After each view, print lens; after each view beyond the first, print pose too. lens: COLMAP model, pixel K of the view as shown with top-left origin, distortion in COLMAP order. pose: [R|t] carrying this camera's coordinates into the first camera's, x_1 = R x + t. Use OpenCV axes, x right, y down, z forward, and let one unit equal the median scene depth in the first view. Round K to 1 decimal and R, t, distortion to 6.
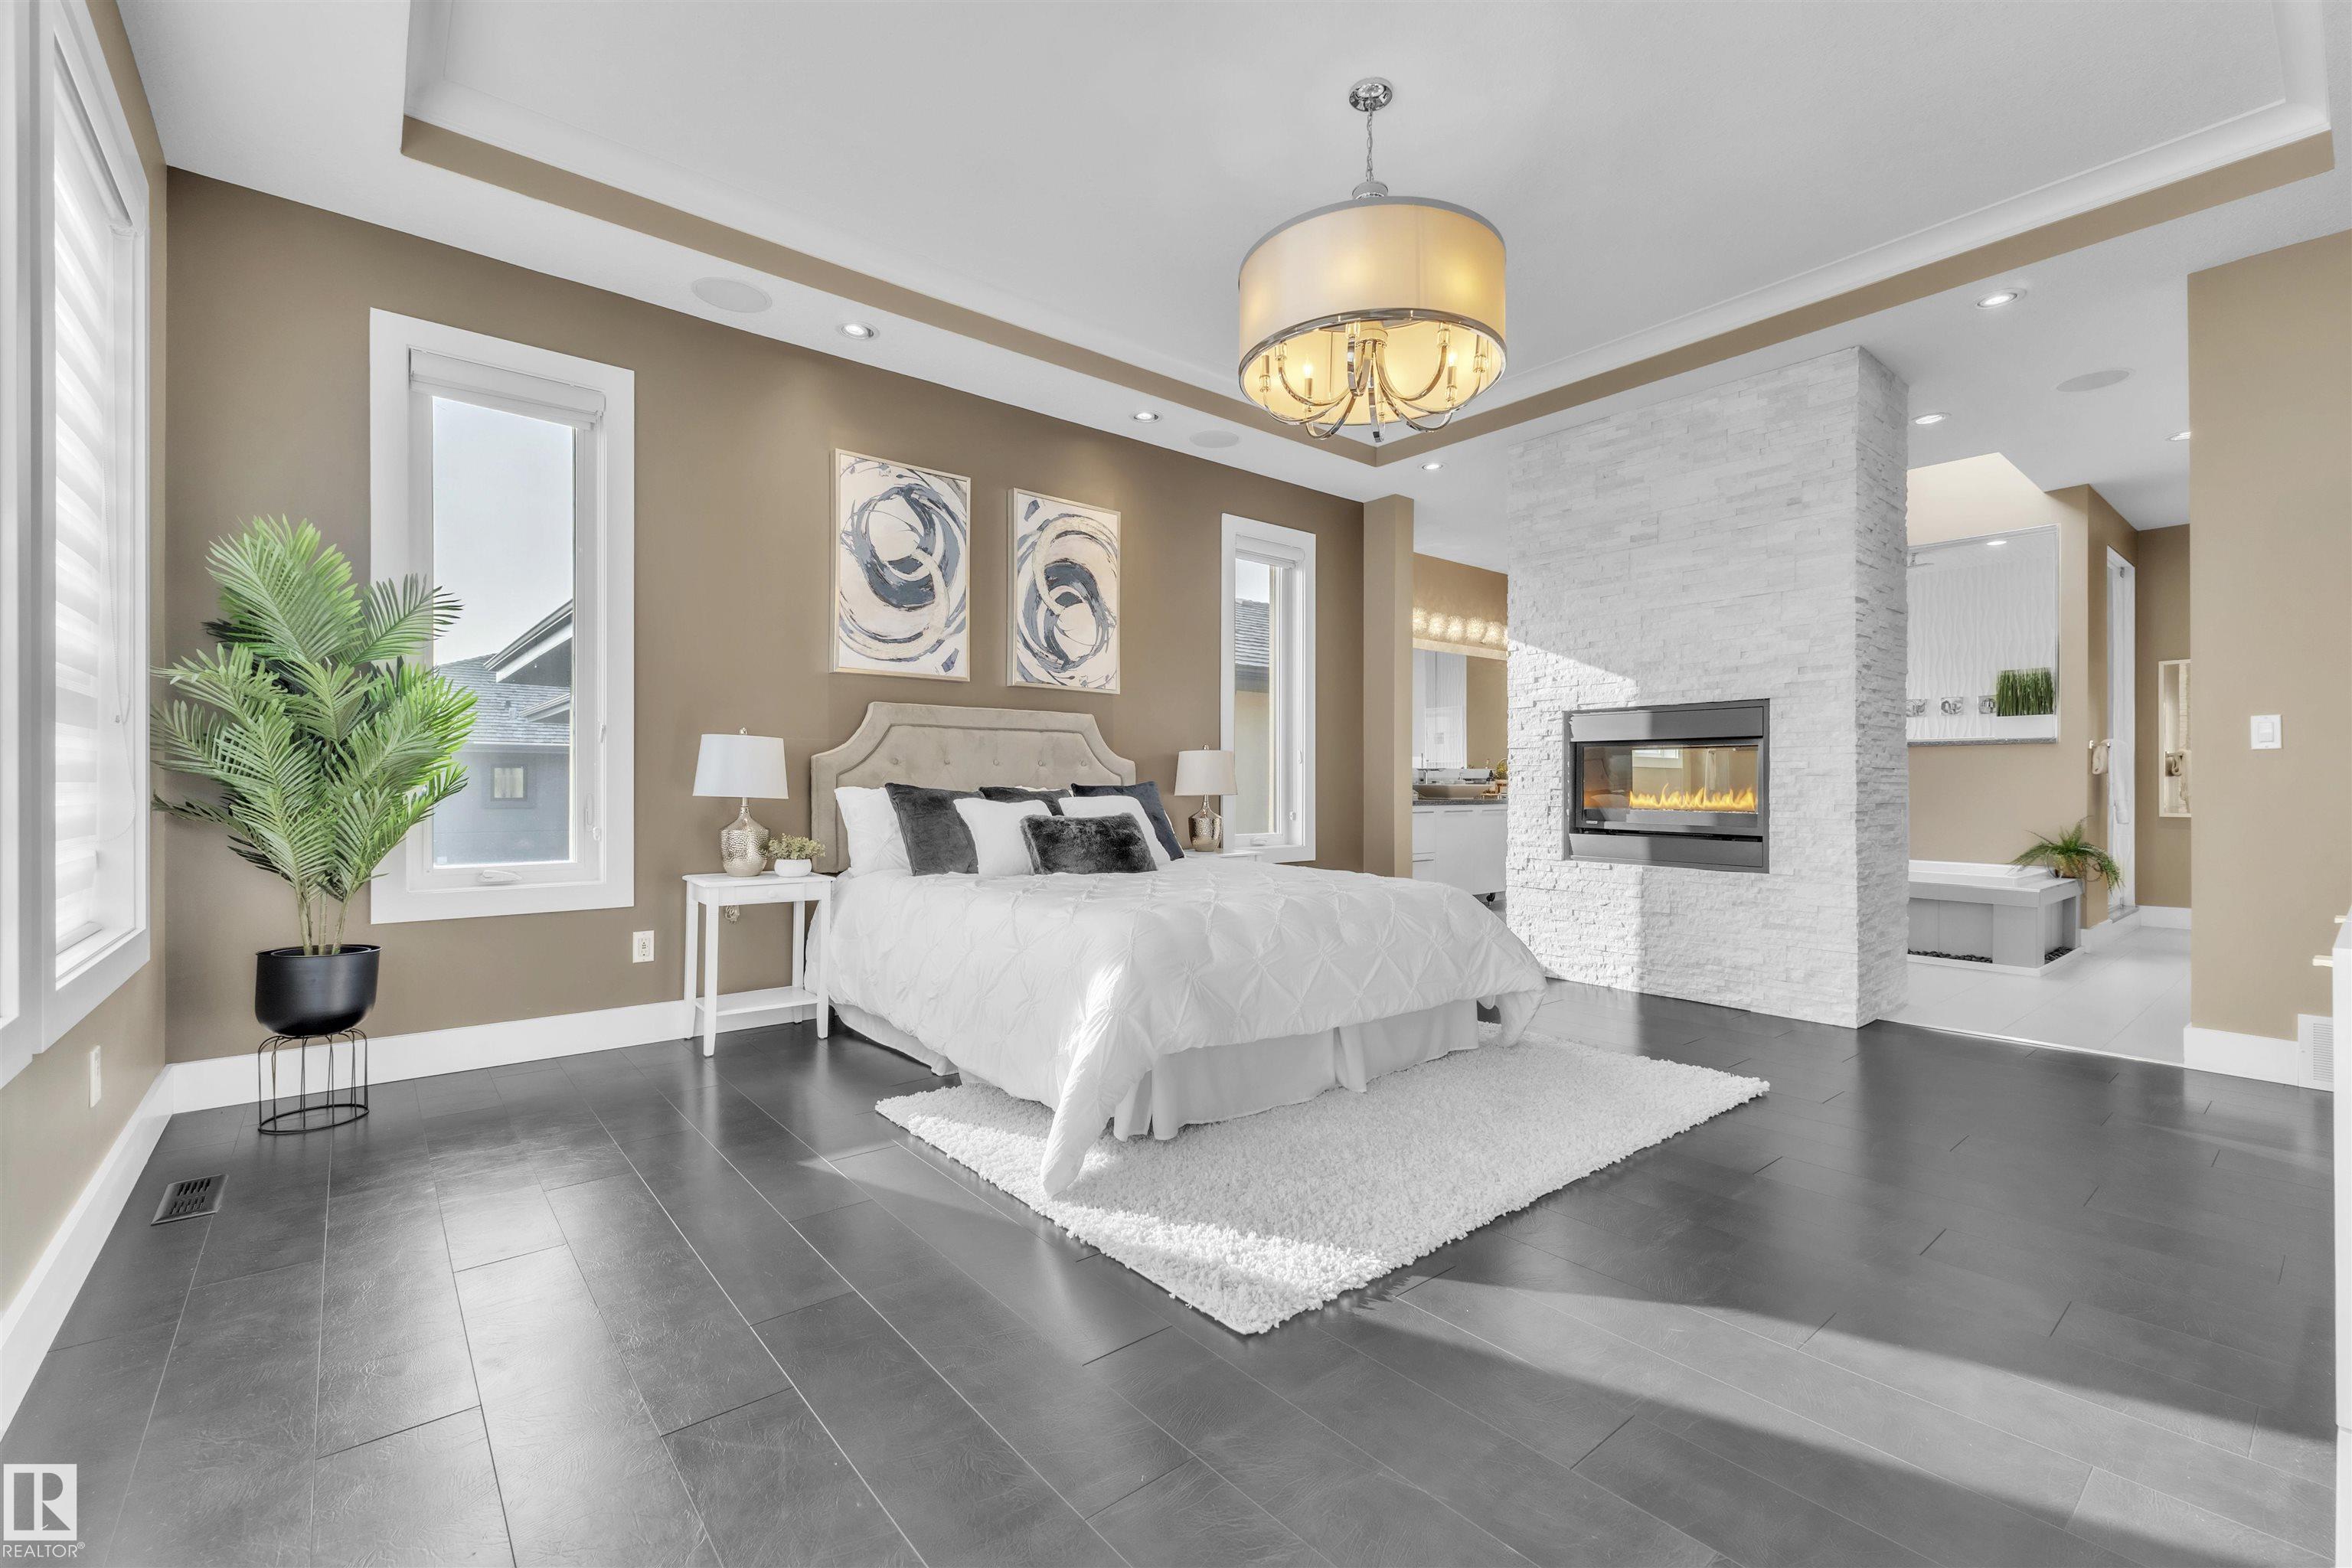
lens RADIAL K [[994.2, 0, 1187.2], [0, 994.2, 780.3], [0, 0, 1]] dist [0.003496, -0.000152]
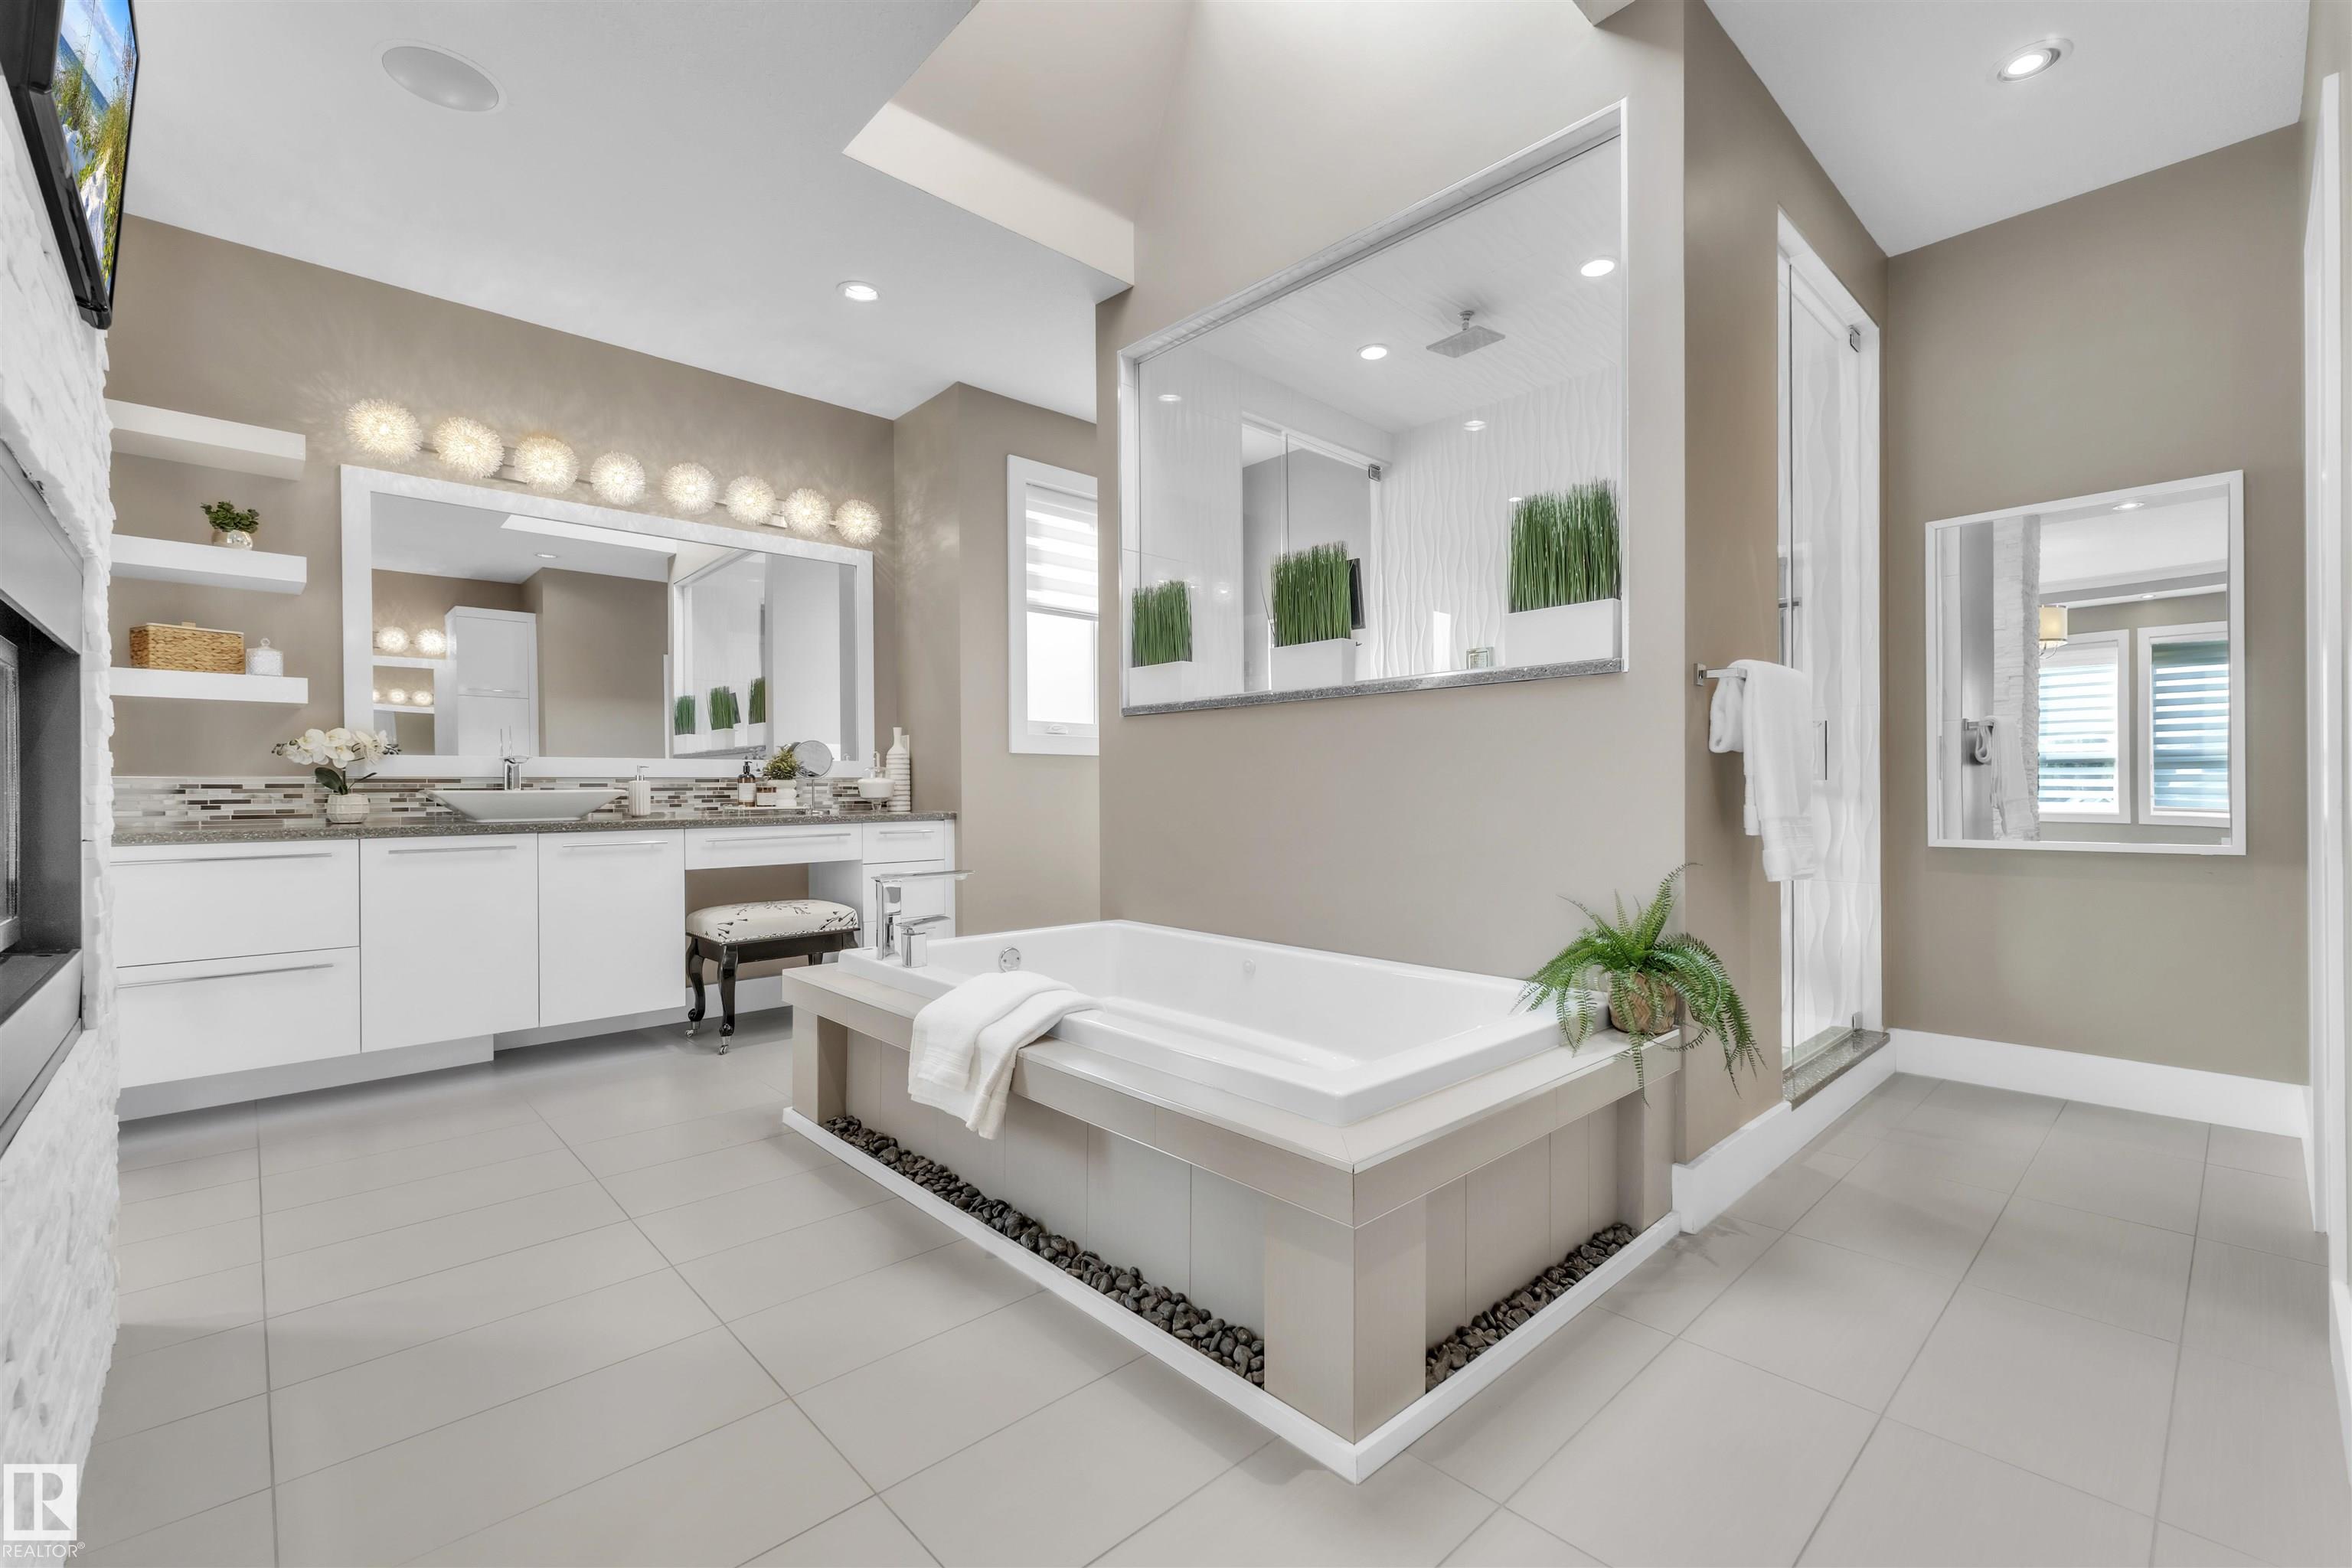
lens RADIAL K [[999.1, 0, 1188.8], [0, 999.1, 785.9], [0, 0, 1]] dist [0.000784, 0.000079]
pose [[0.997968, -0.007571, 0.063267, 0.665545], [0.007513, 0.999971, 0.001154, 0.005148], [-0.063274, -0.000677, 0.997996, 0.613260]]
